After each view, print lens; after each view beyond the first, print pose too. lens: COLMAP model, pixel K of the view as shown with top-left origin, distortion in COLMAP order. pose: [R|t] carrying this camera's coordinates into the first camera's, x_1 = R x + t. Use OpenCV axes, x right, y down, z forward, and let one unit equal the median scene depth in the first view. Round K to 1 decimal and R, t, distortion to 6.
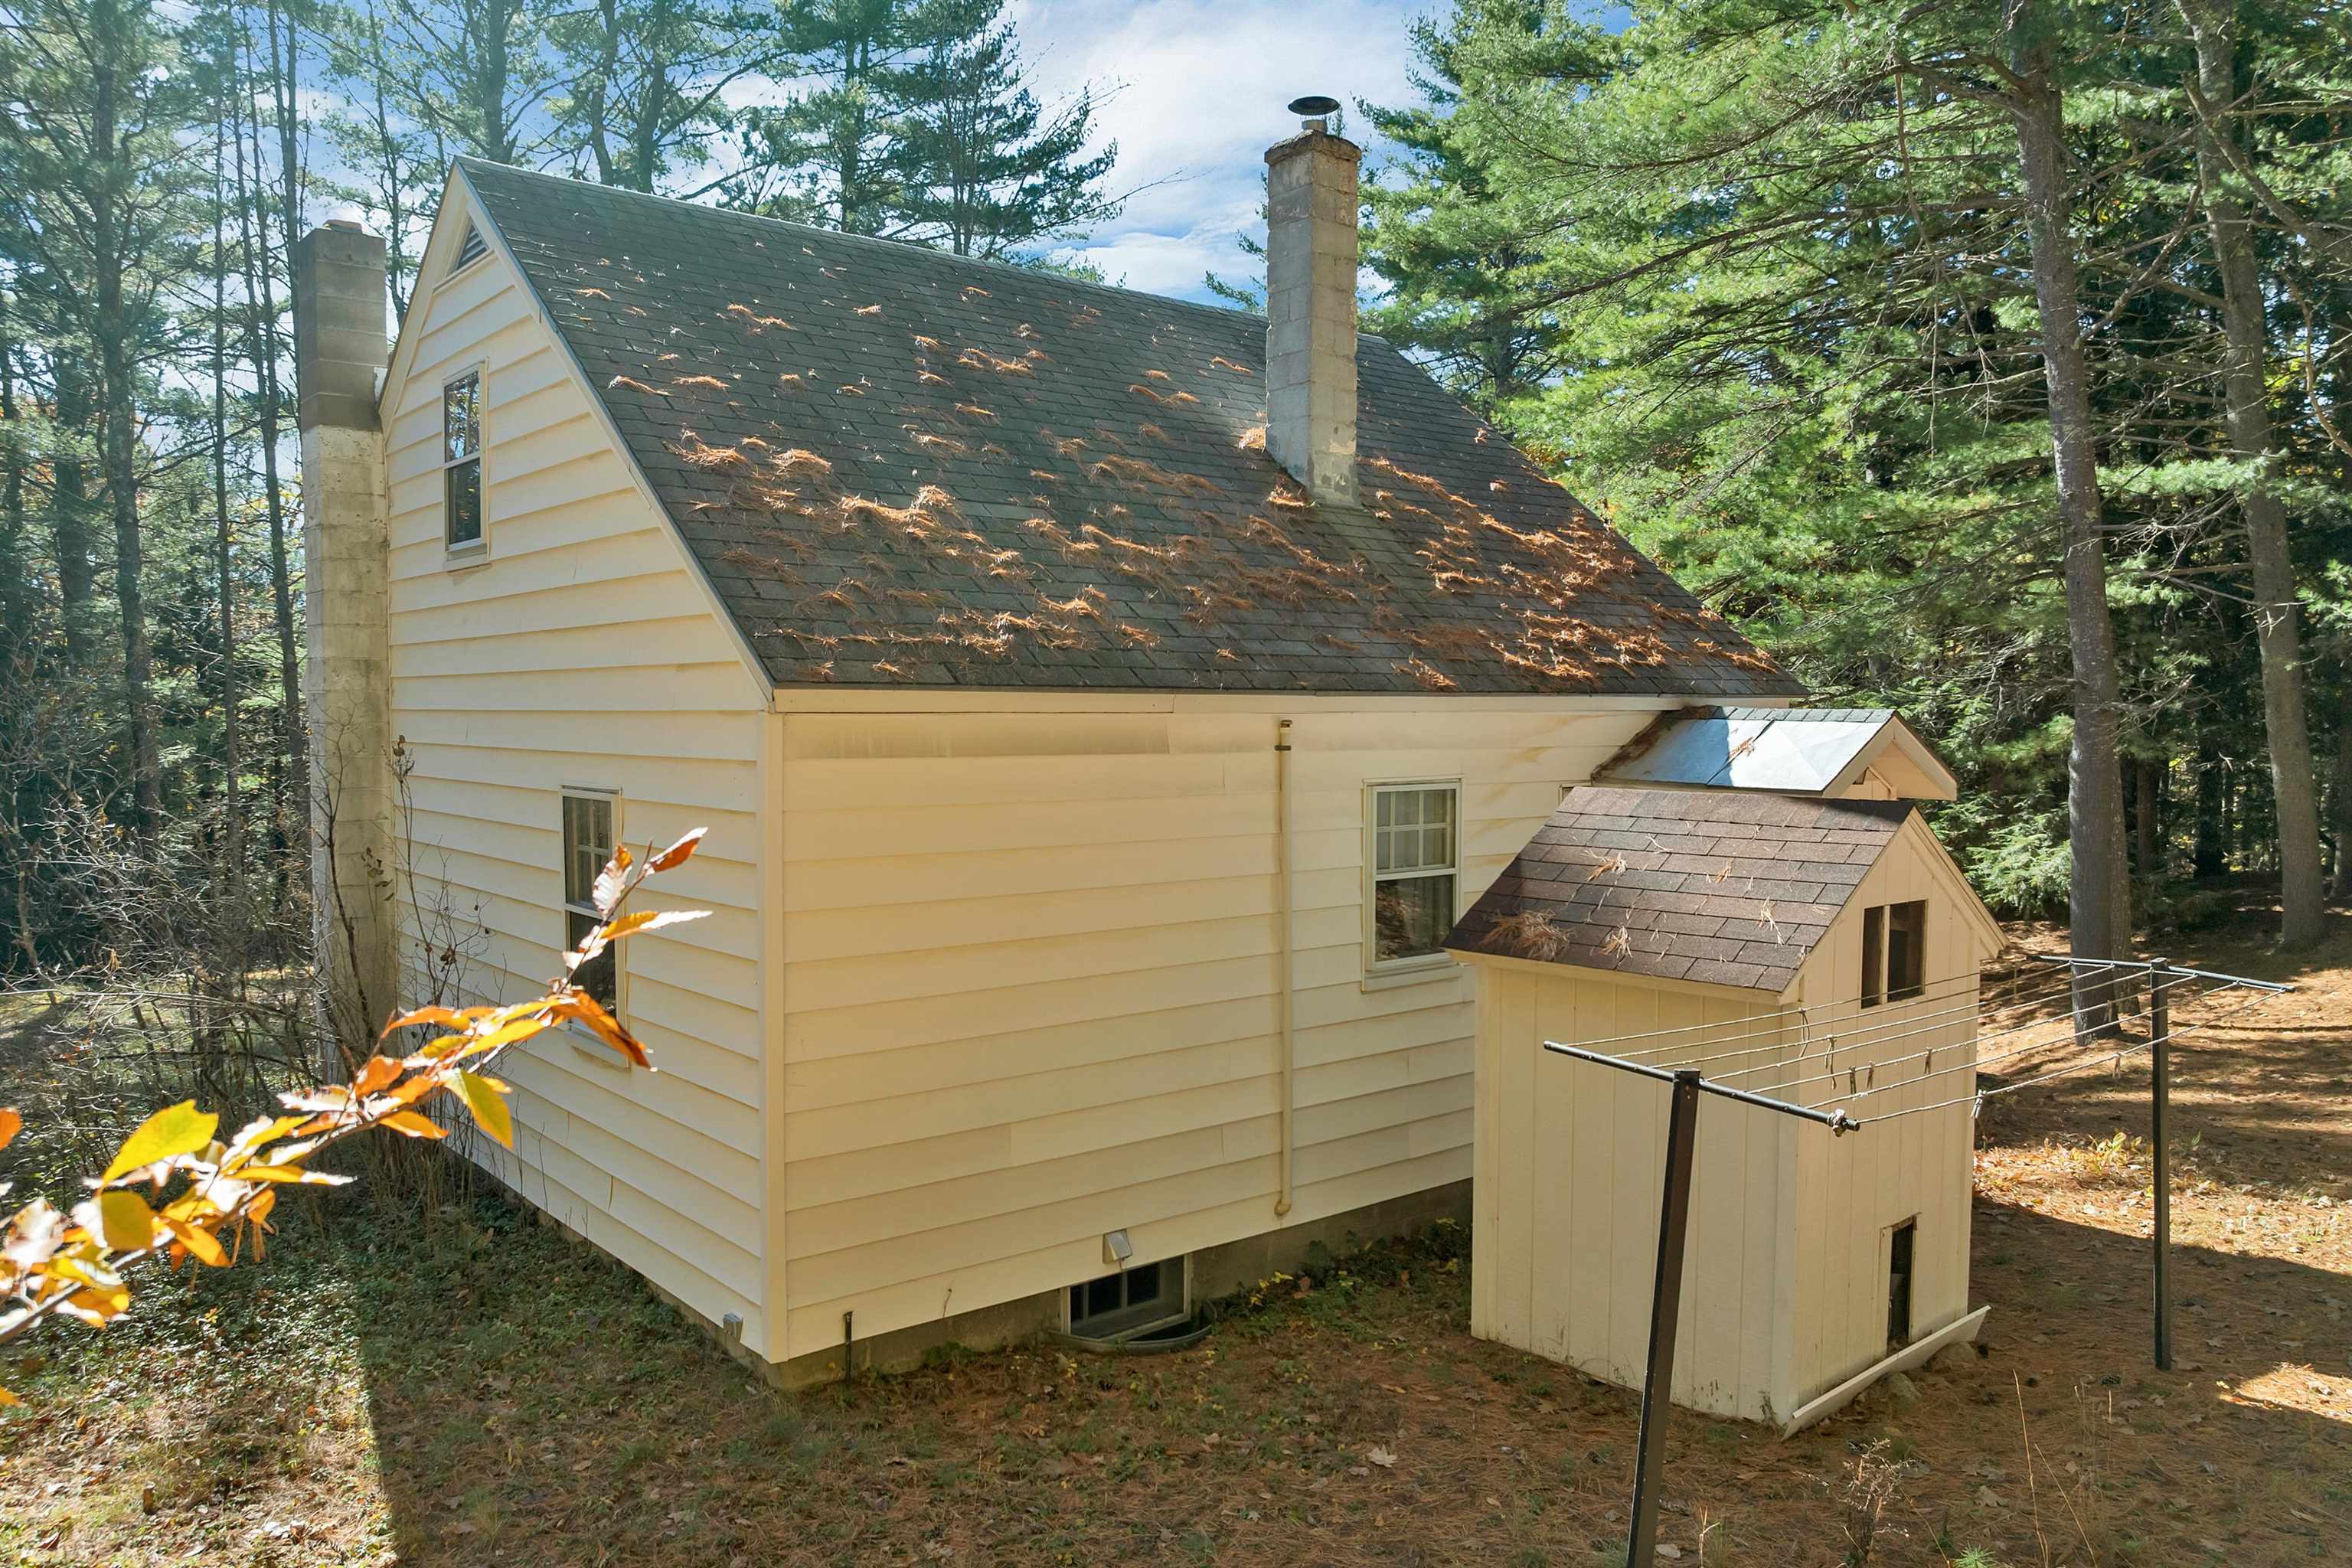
lens RADIAL K [[1712.4, 0, 1159.5], [0, 1712.4, 797.8], [0, 0, 1]] dist [-0.036960, -0.002463]
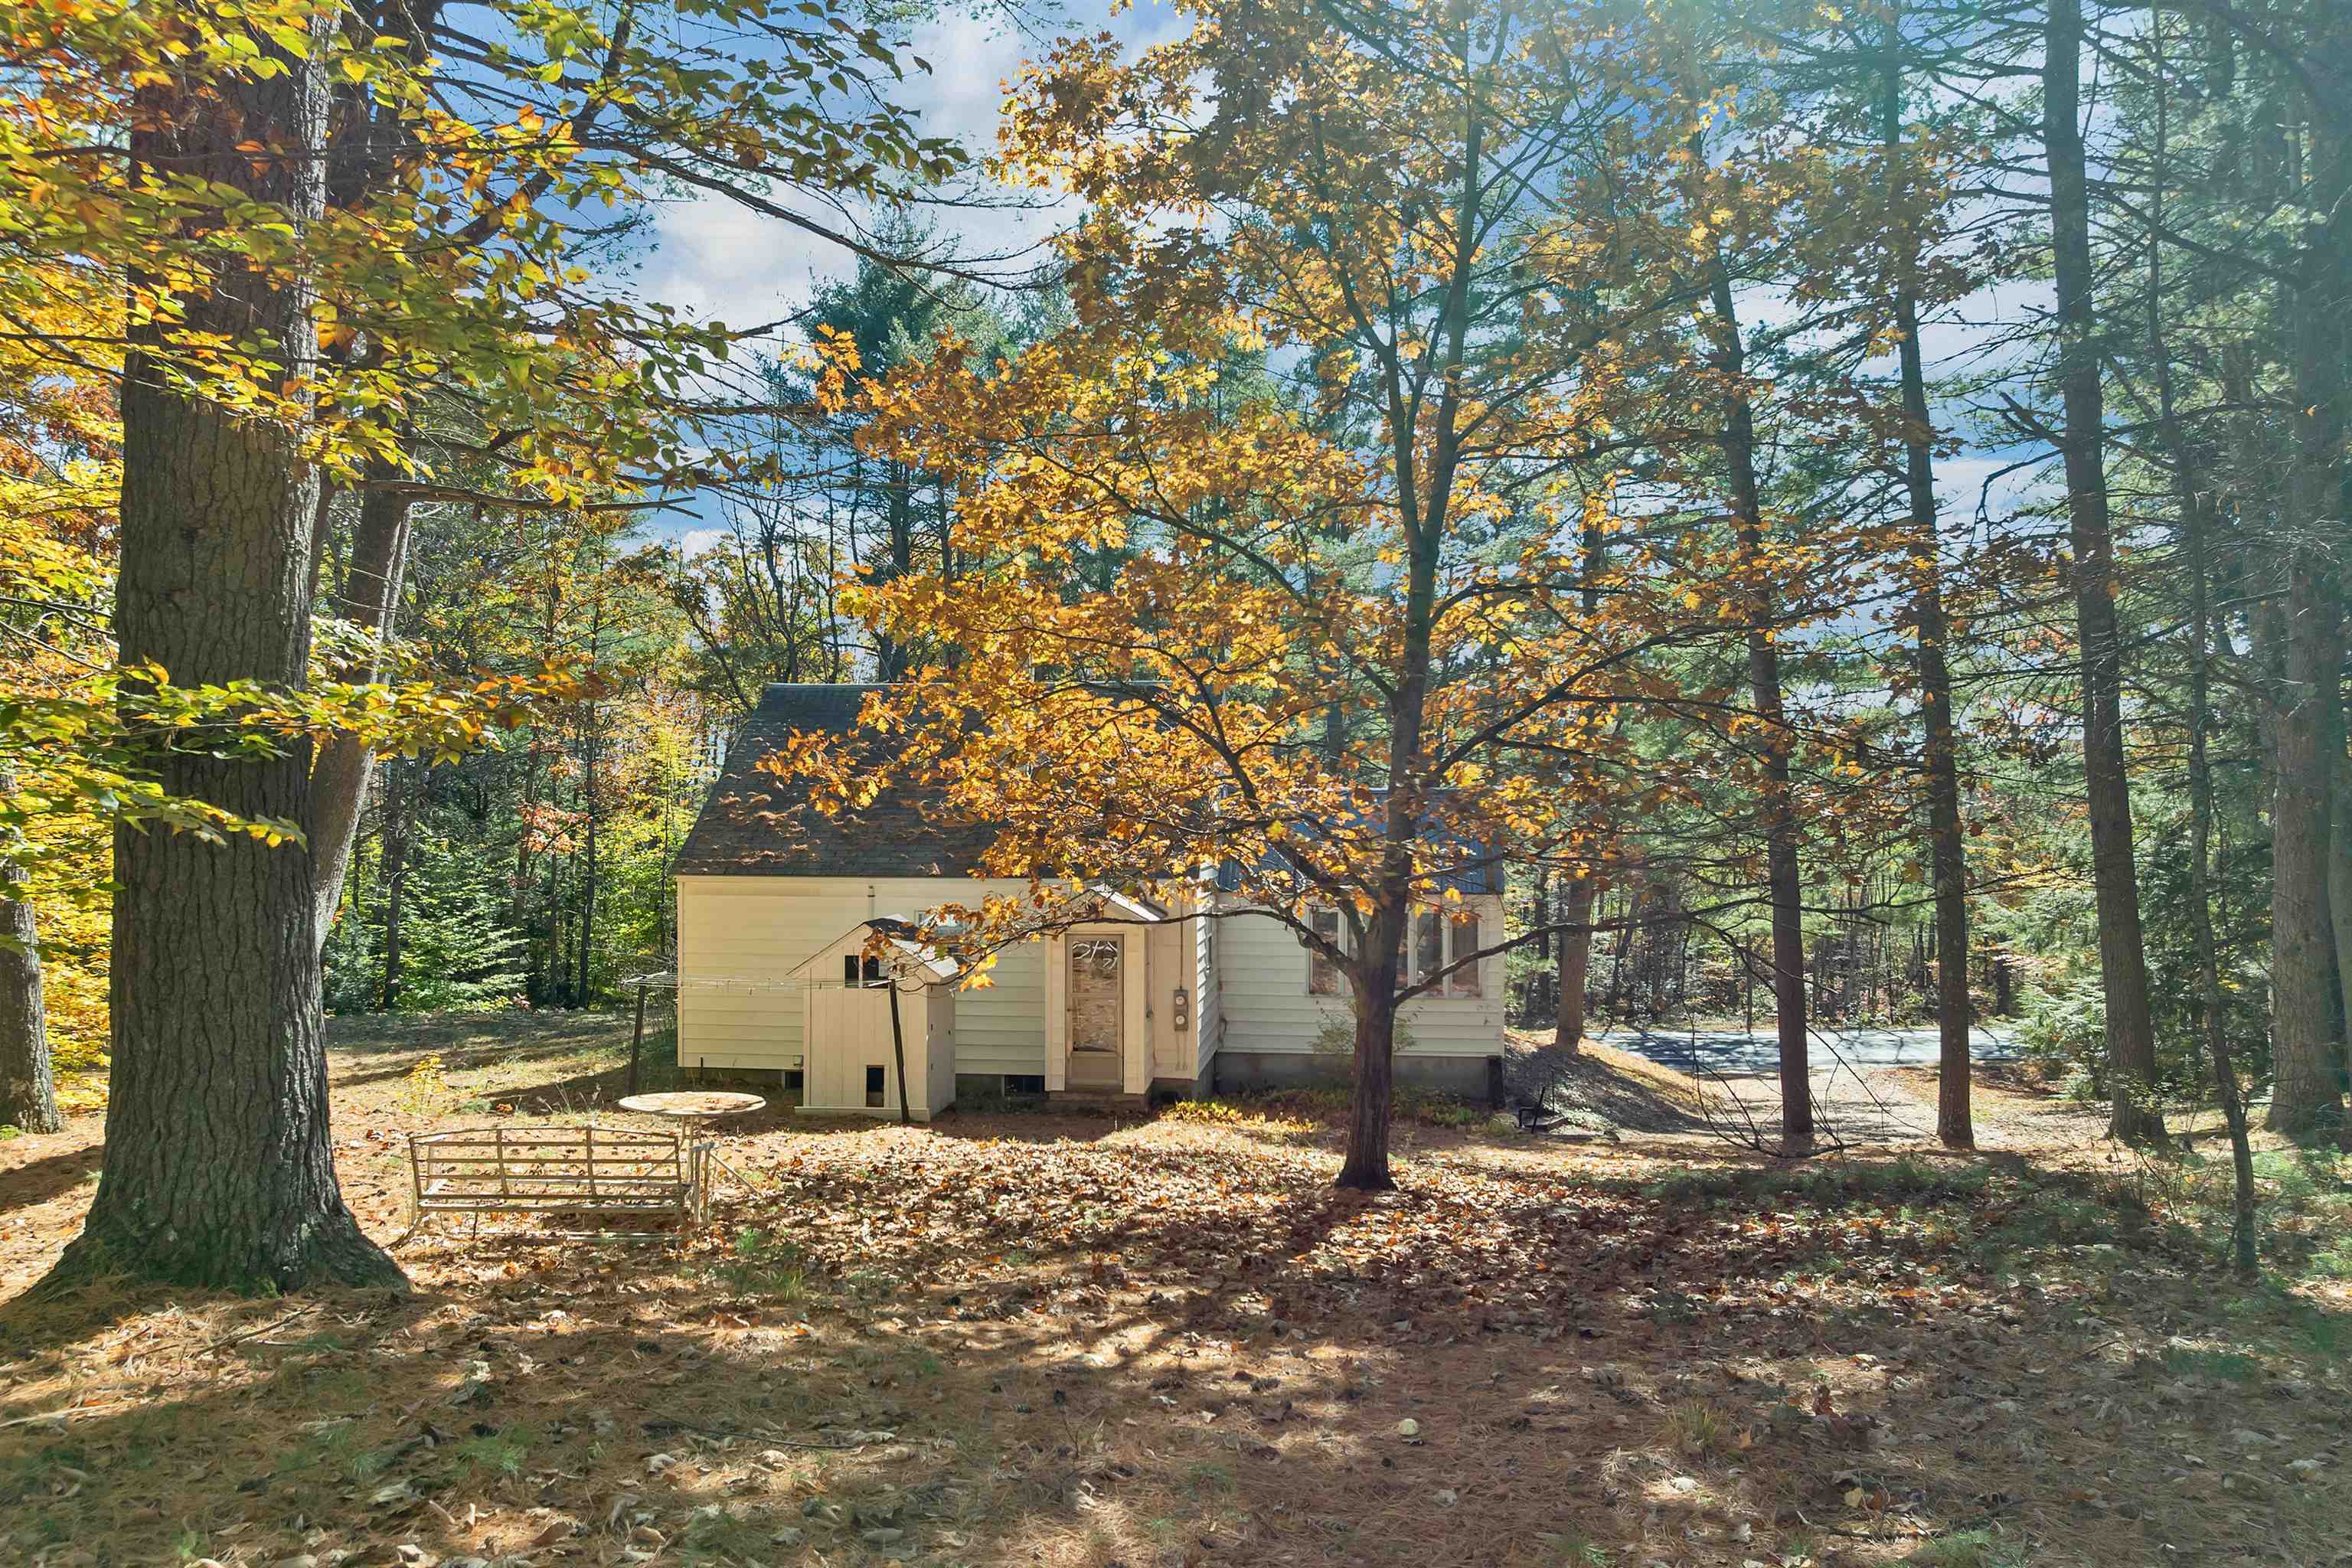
lens RADIAL K [[1712.4, 0, 1159.5], [0, 1712.4, 797.8], [0, 0, 1]] dist [-0.036960, -0.002463]
pose [[0.680999, -0.007900, -0.732242, 2.610967], [-0.037998, 0.998213, -0.046109, -0.082215], [0.731298, 0.059223, 0.679482, -0.621240]]
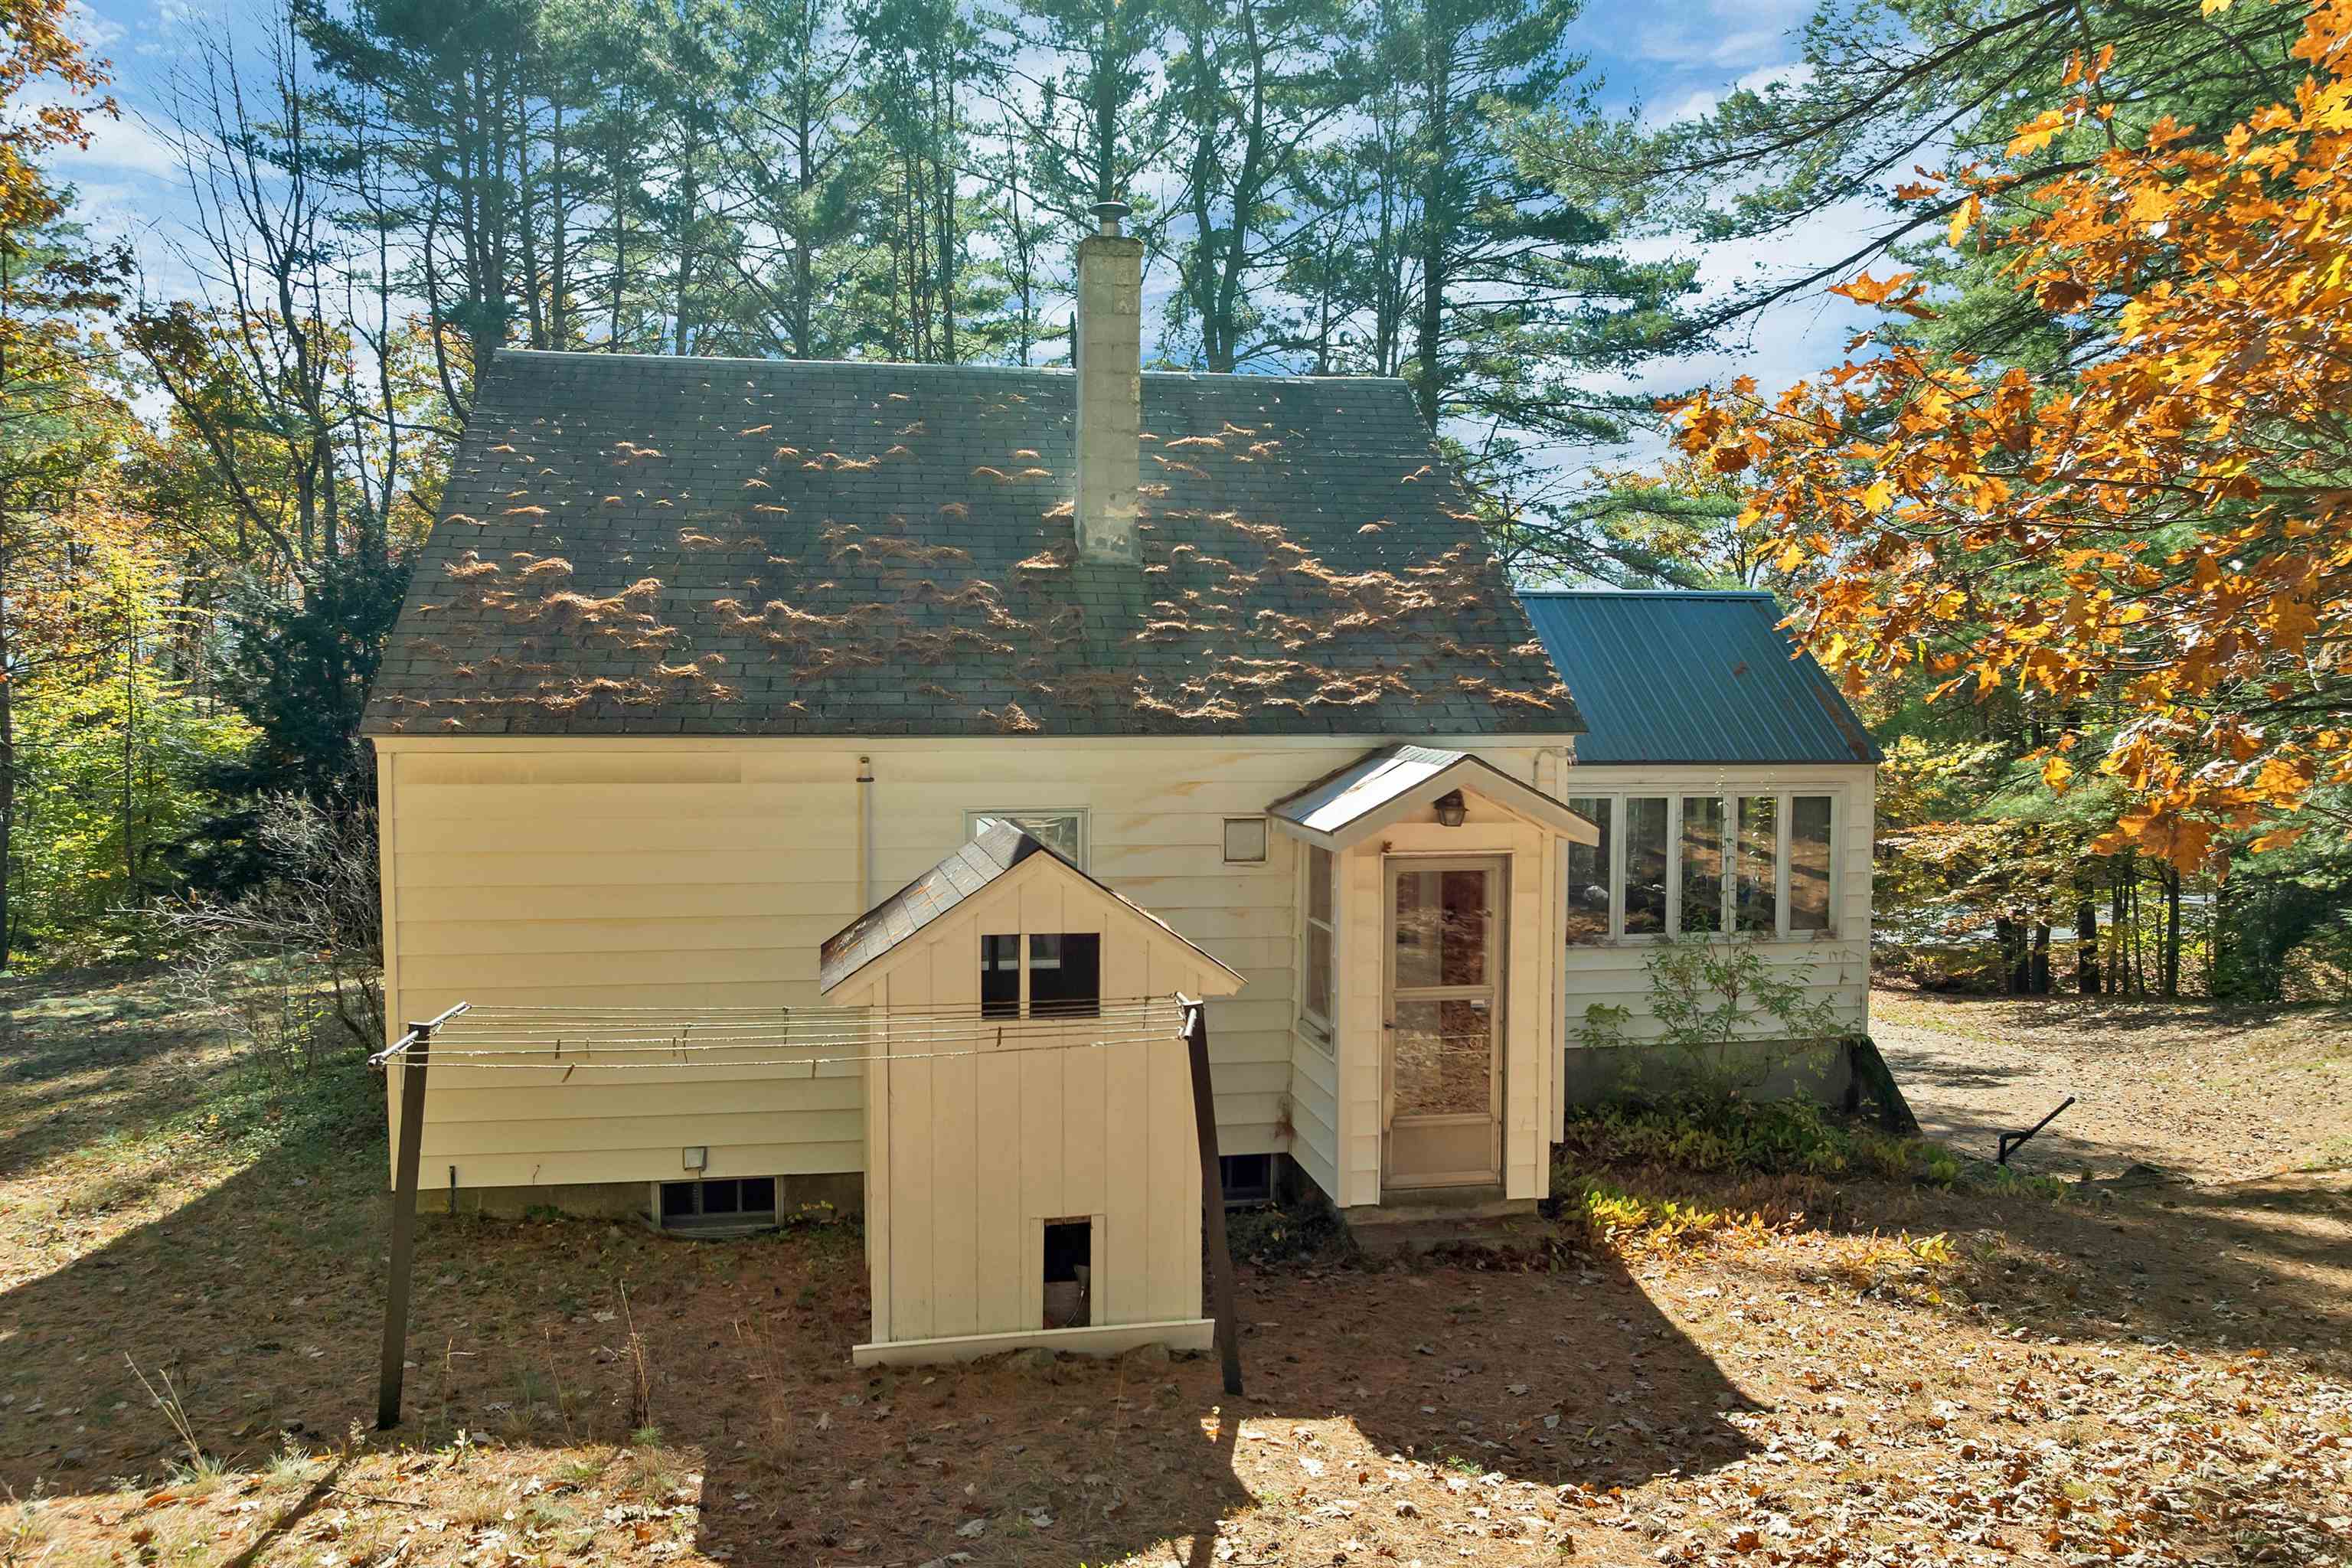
lens RADIAL K [[1712.4, 0, 1159.5], [0, 1712.4, 797.8], [0, 0, 1]] dist [-0.036960, -0.002463]
pose [[0.866300, 0.027963, -0.498741, 0.911550], [-0.026895, 0.999595, 0.009329, -0.034843], [0.498800, 0.005332, 0.866701, 0.042602]]
